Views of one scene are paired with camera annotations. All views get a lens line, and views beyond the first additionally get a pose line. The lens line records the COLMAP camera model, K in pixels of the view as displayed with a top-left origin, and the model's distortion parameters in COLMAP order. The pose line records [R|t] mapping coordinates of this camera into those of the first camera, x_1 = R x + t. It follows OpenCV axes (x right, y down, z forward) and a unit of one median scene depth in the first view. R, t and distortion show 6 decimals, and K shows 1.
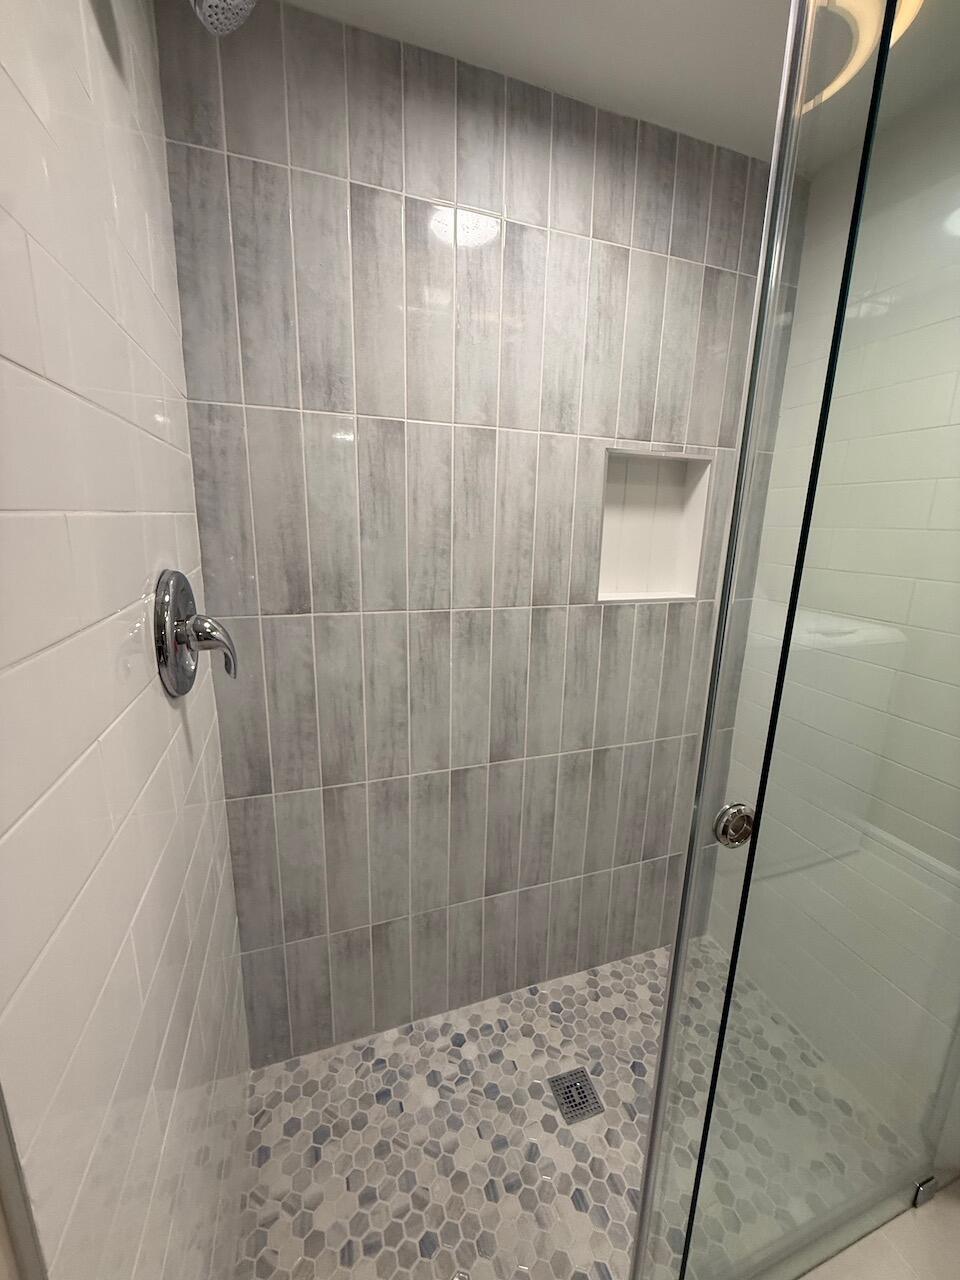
lens RADIAL K [[512.1, 0, 483.8], [0, 512.1, 636.5], [0, 0, 1]] dist [0.002194, -0.000439]
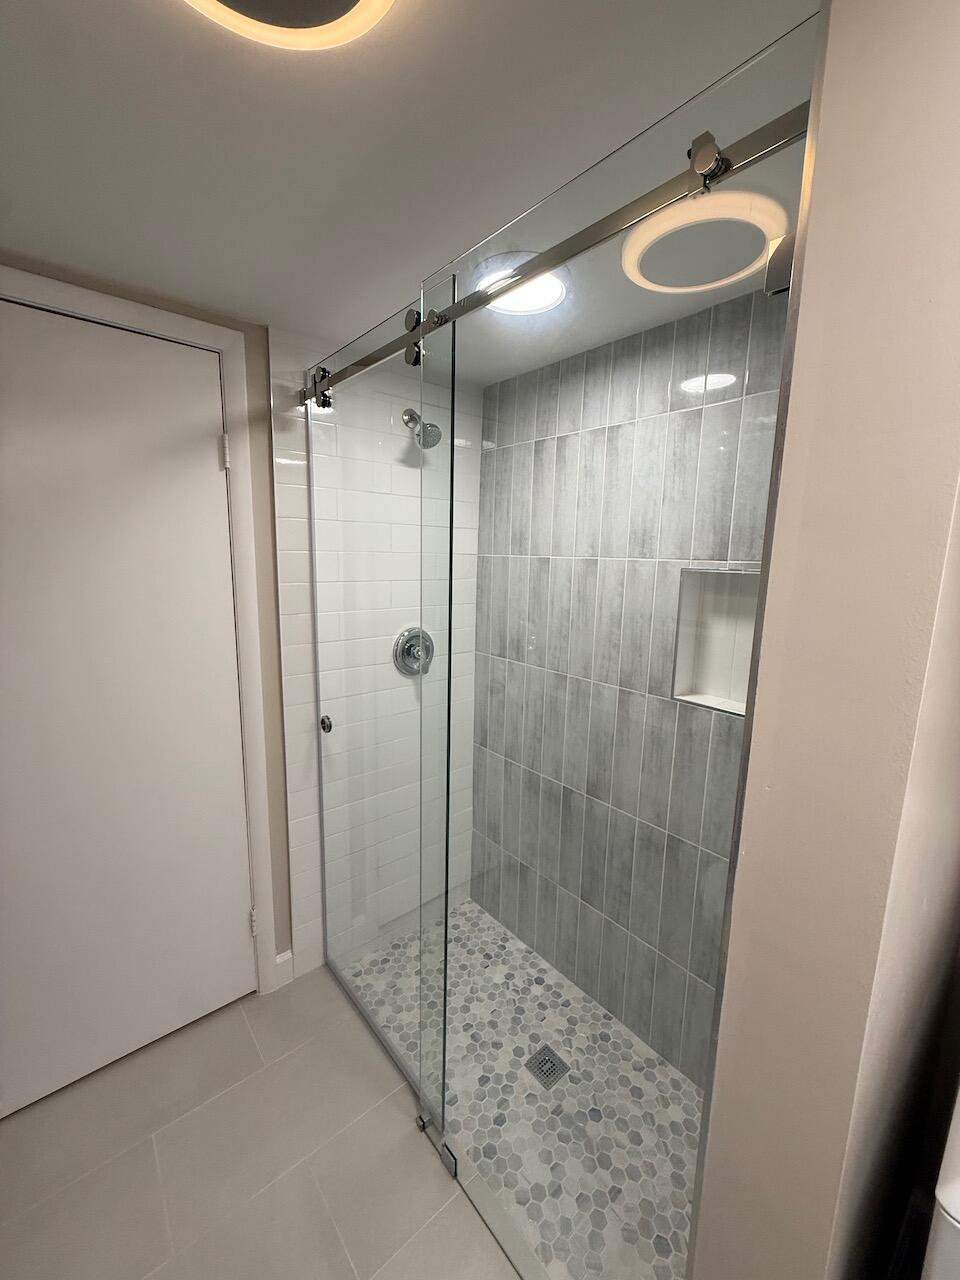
lens RADIAL K [[512.1, 0, 486.6], [0, 512.1, 637.7], [0, 0, 1]] dist [0.002194, -0.000439]
pose [[0.364627, 0.133948, -0.921469, 1.218454], [-0.222169, 0.973534, 0.053604, -0.185454], [0.904261, 0.185177, 0.384735, 0.188975]]
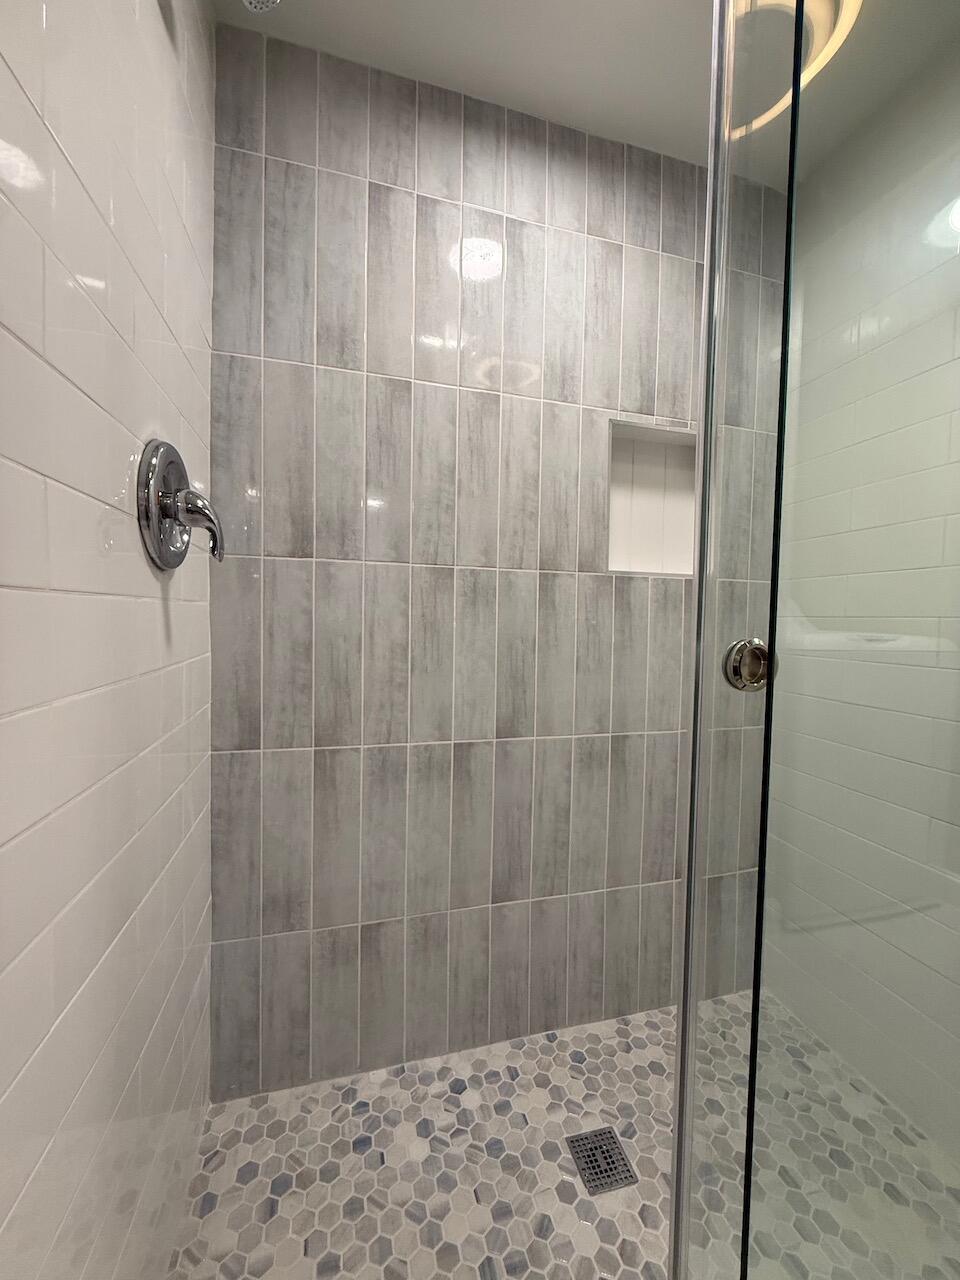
lens RADIAL K [[512.1, 0, 484.0], [0, 512.1, 634.8], [0, 0, 1]] dist [0.002194, -0.000439]
pose [[0.997987, -0.002476, -0.063368, 0.054048], [-0.009508, 0.982100, -0.188118, 0.262397], [0.062699, 0.188342, 0.980100, 0.062323]]
